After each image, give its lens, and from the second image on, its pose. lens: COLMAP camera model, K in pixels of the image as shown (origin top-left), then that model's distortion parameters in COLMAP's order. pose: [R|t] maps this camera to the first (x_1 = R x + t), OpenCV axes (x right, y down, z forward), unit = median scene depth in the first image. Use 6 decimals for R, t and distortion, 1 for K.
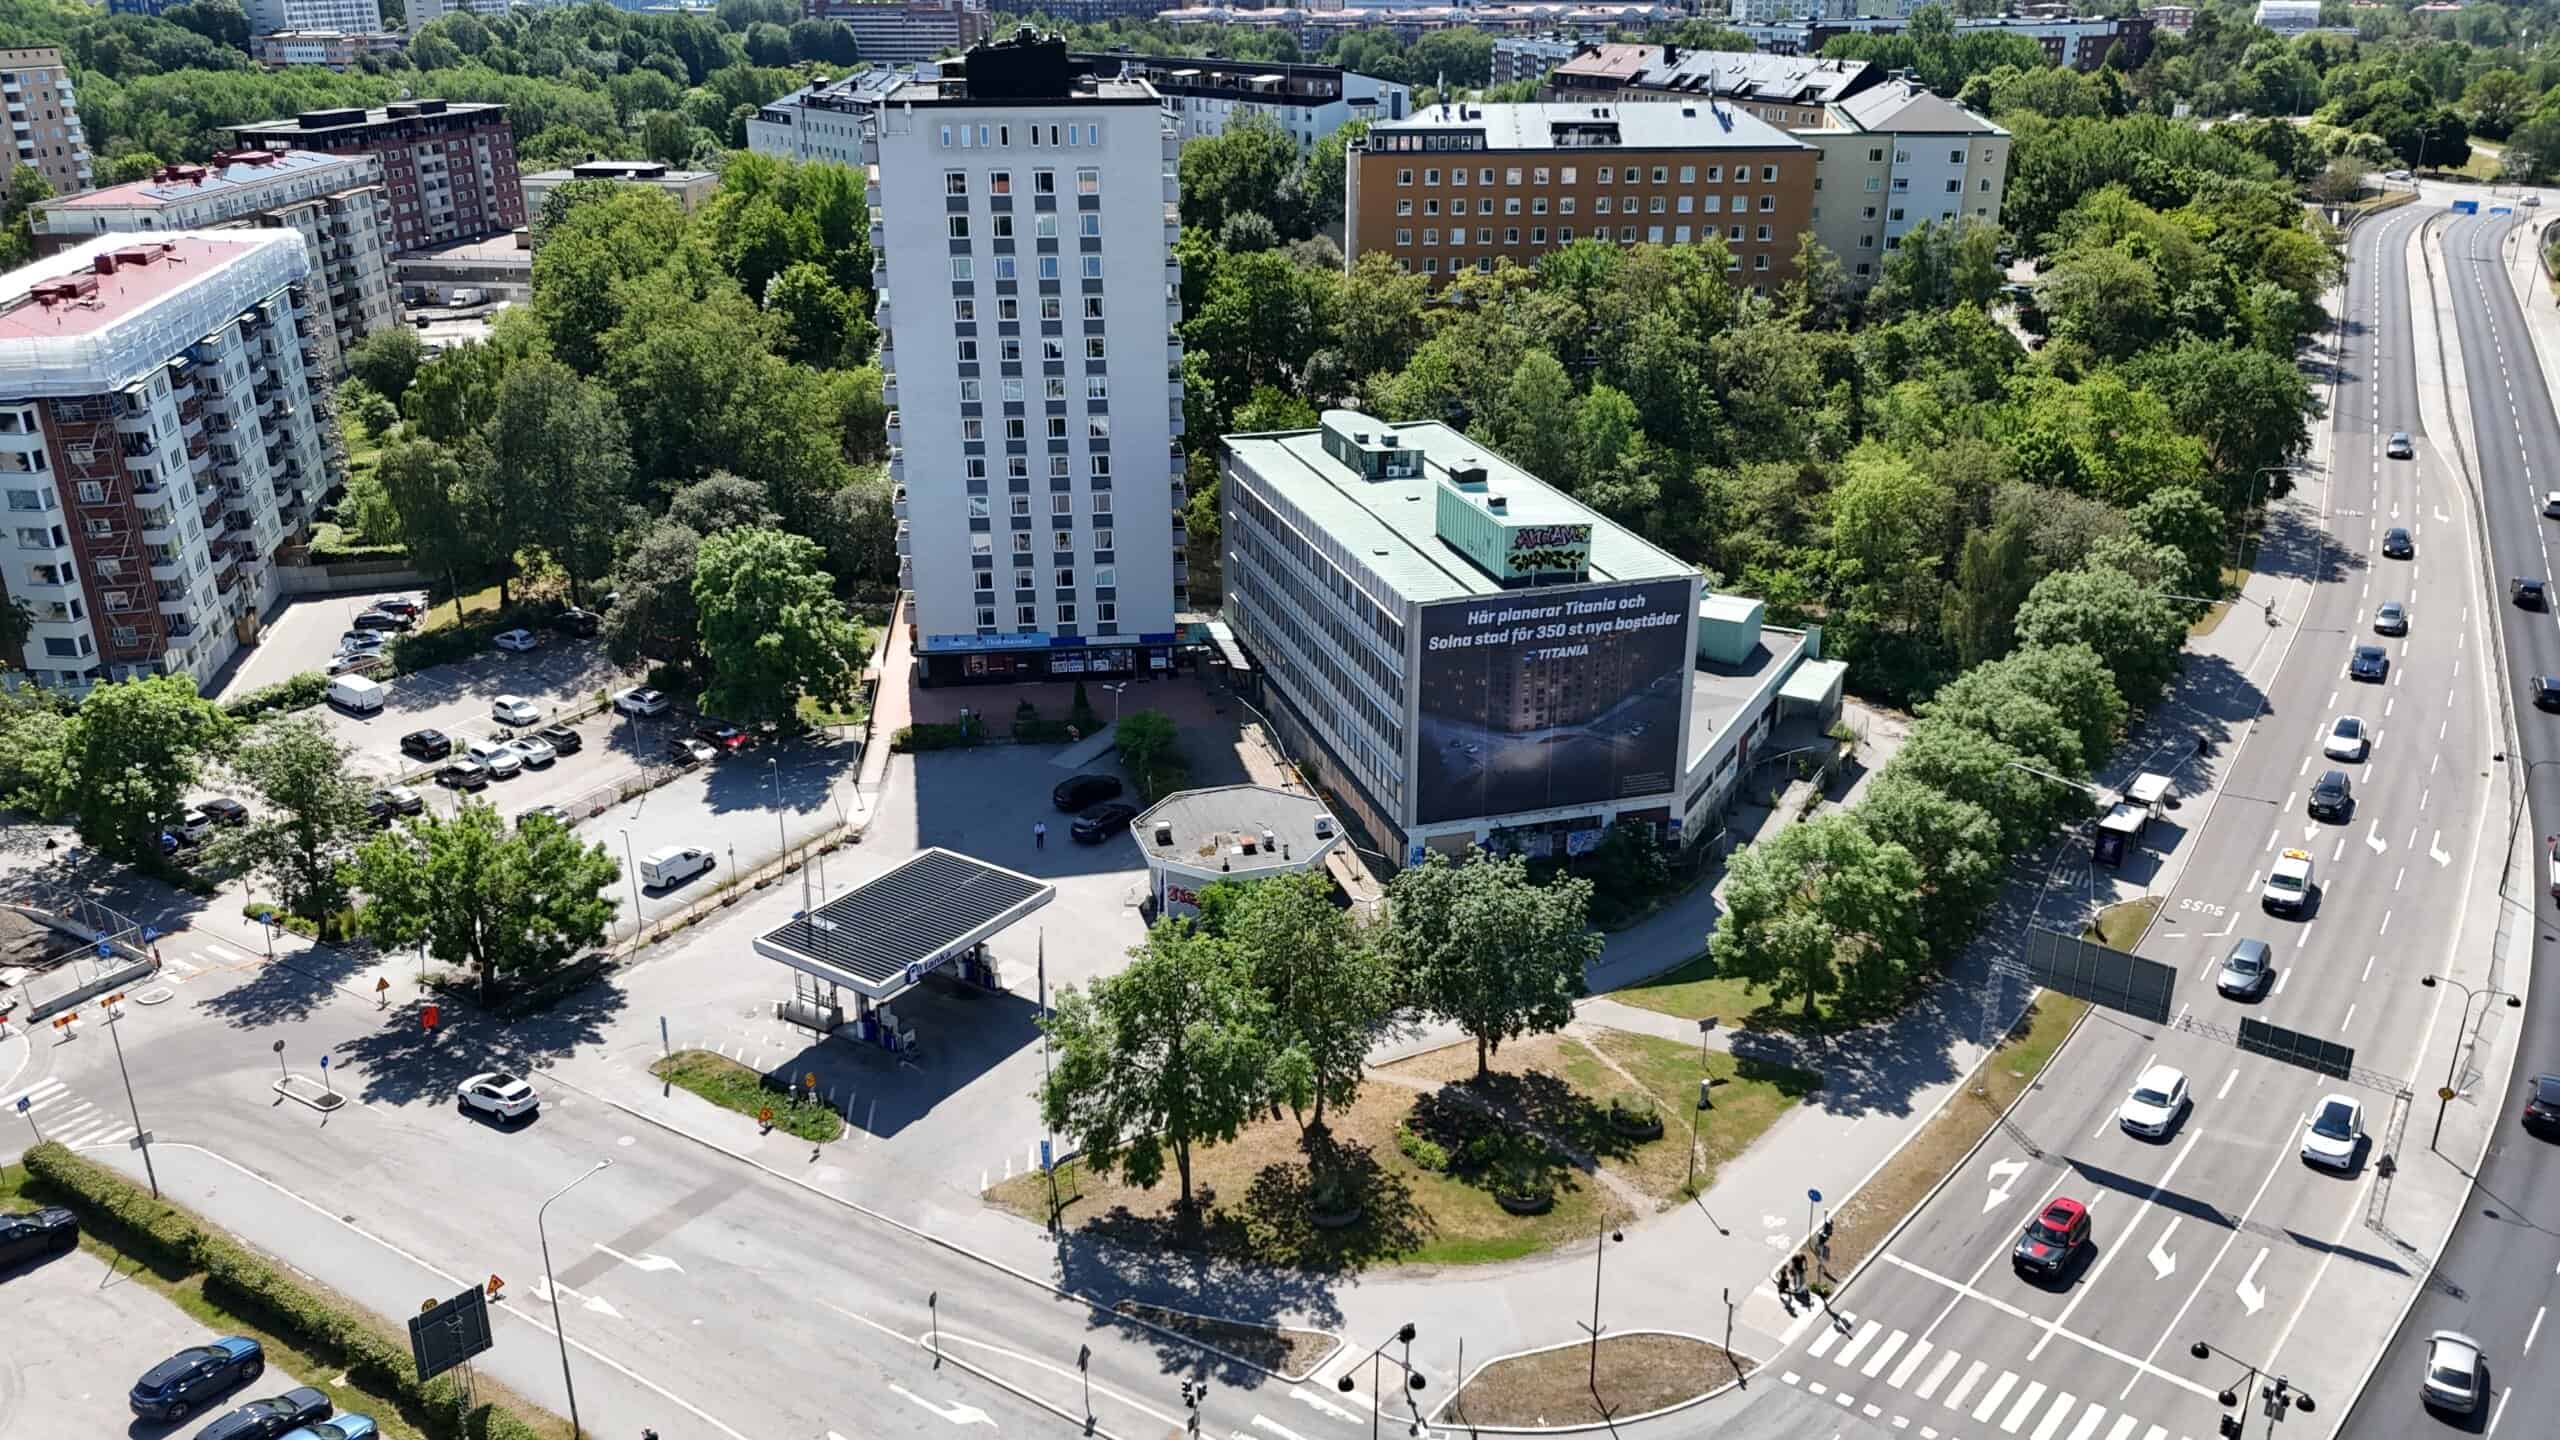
lens RADIAL K [[1887.9, 0, 1273.5], [0, 1887.9, 719.2], [0, 0, 1]] dist [0.081483, -0.088582]
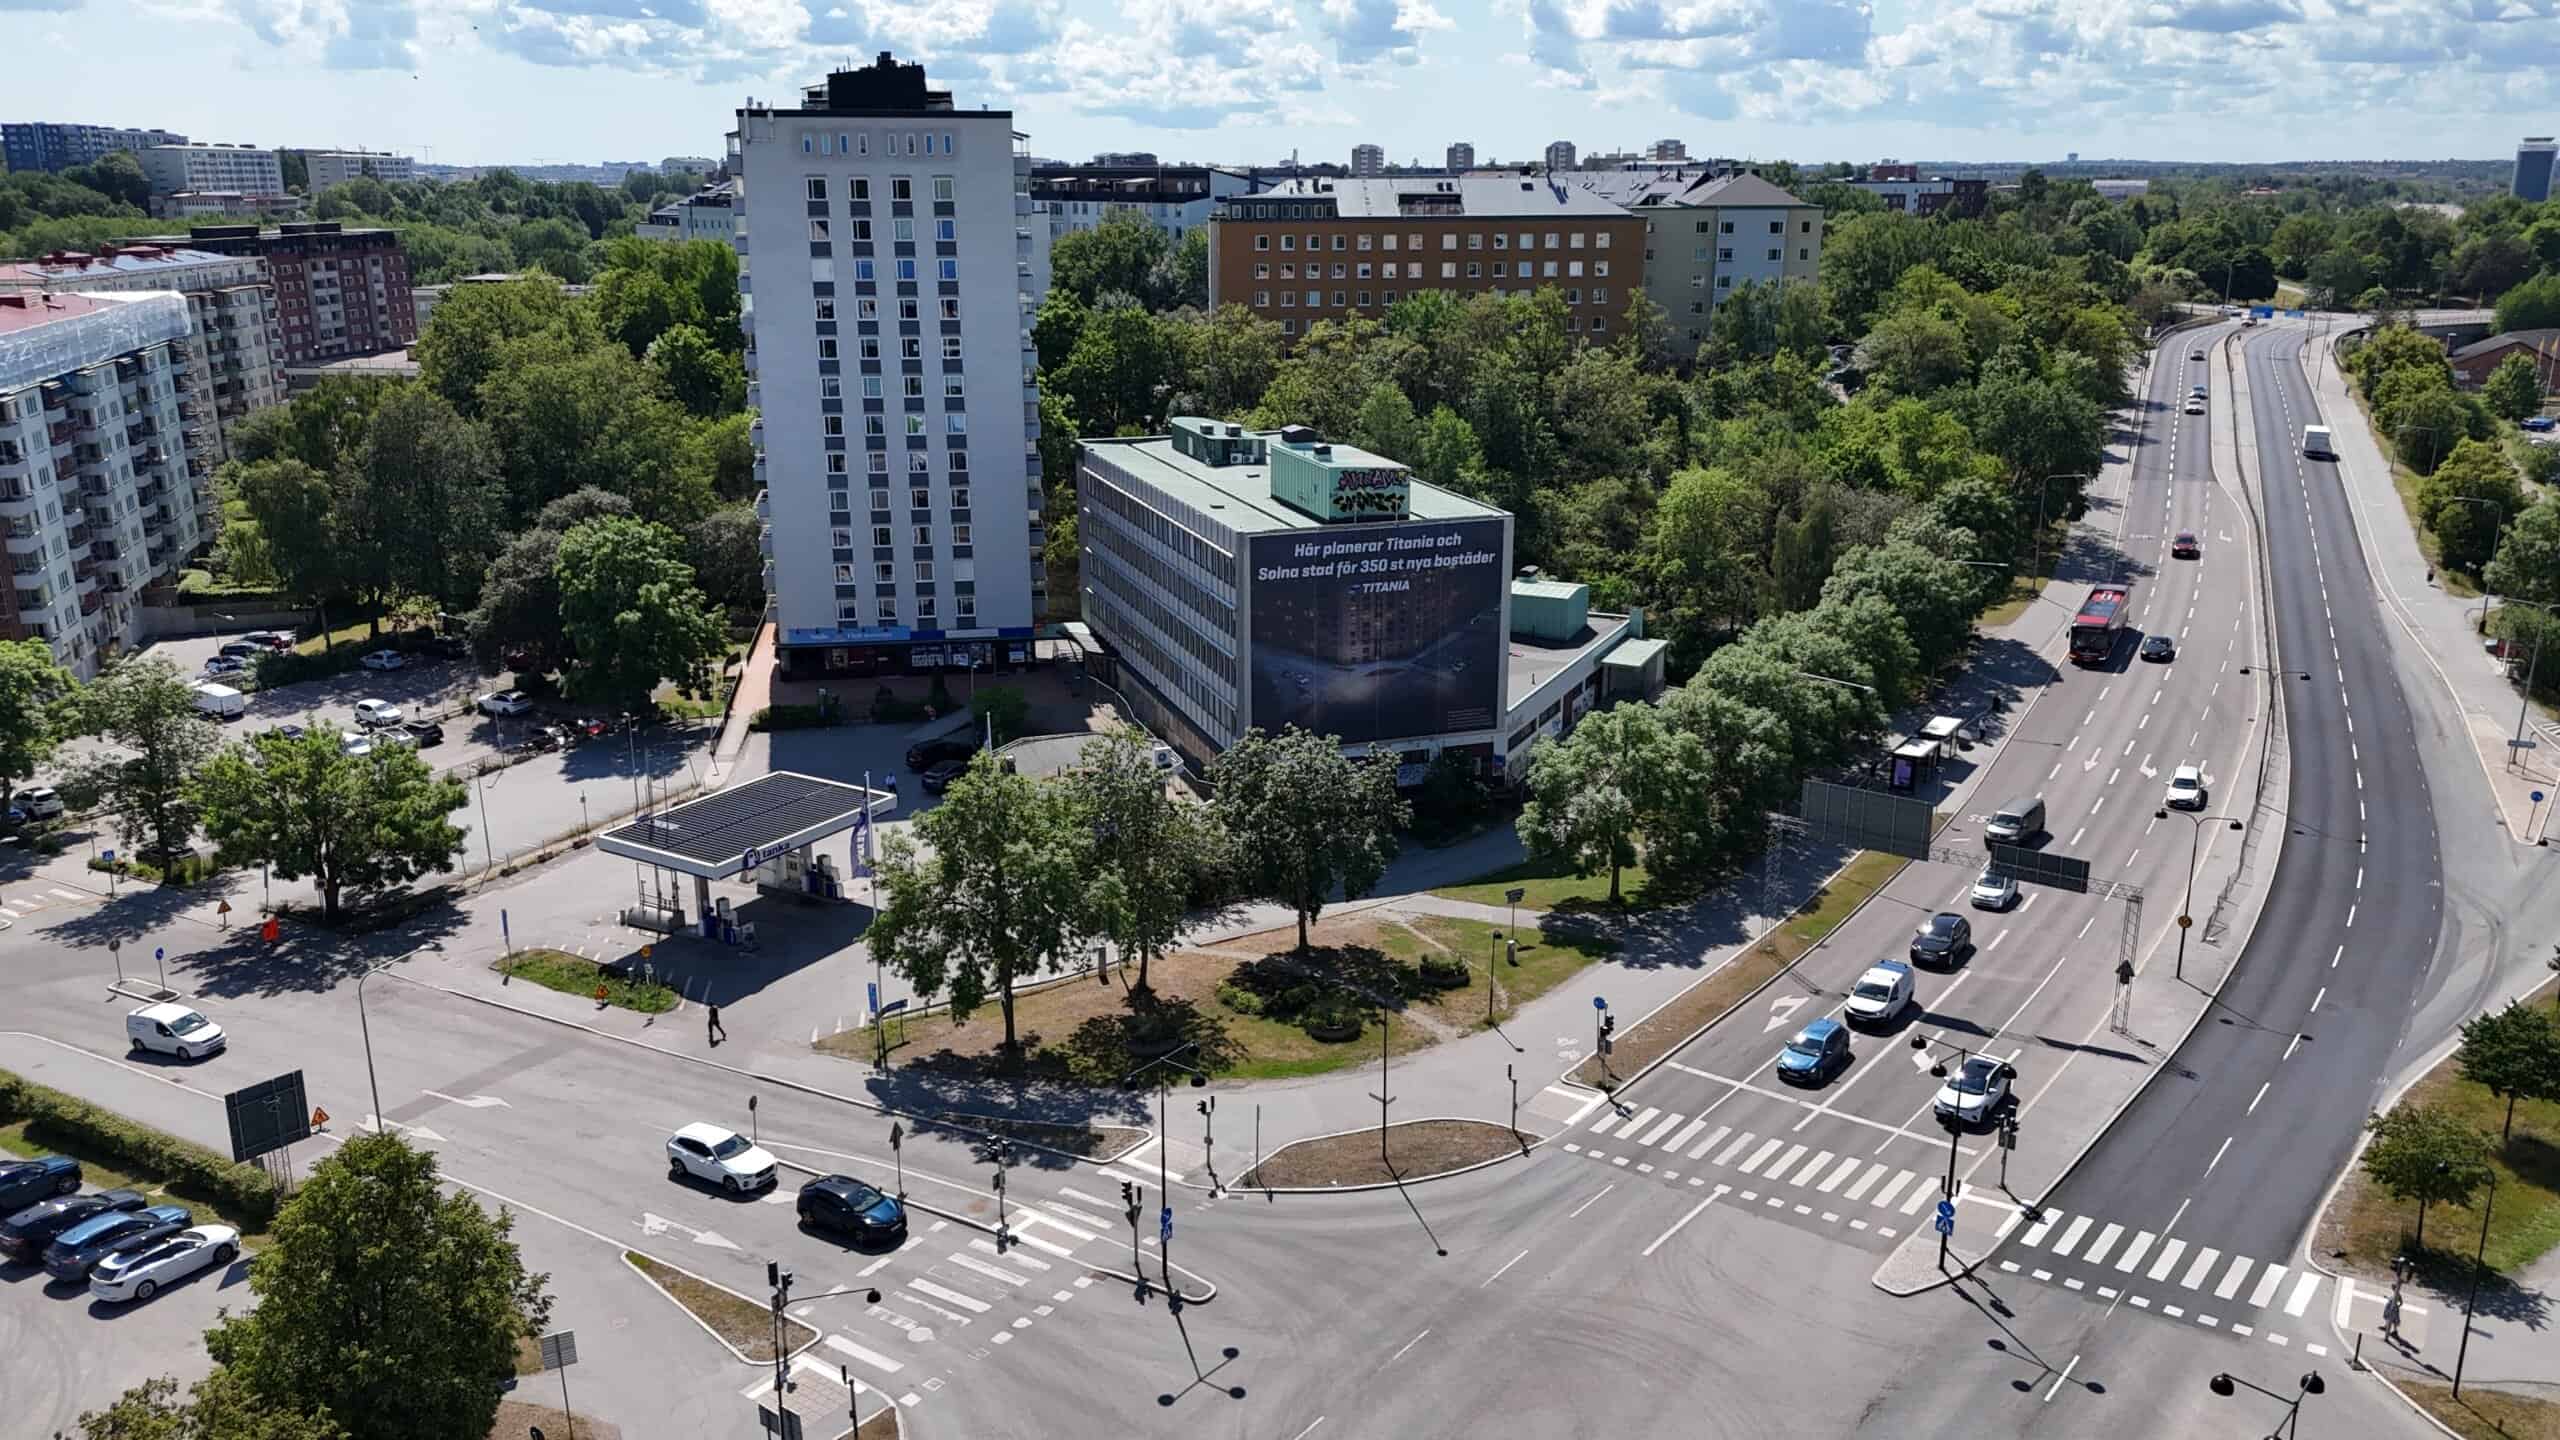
lens RADIAL K [[1879.5, 0, 1273.4], [0, 1879.5, 730.7], [0, 0, 1]] dist [0.081830, -0.084396]
pose [[0.998761, -0.010247, 0.048699, 0.031261], [0.014508, 0.996017, -0.087973, 0.112401], [-0.047603, 0.088571, 0.994932, -0.030596]]
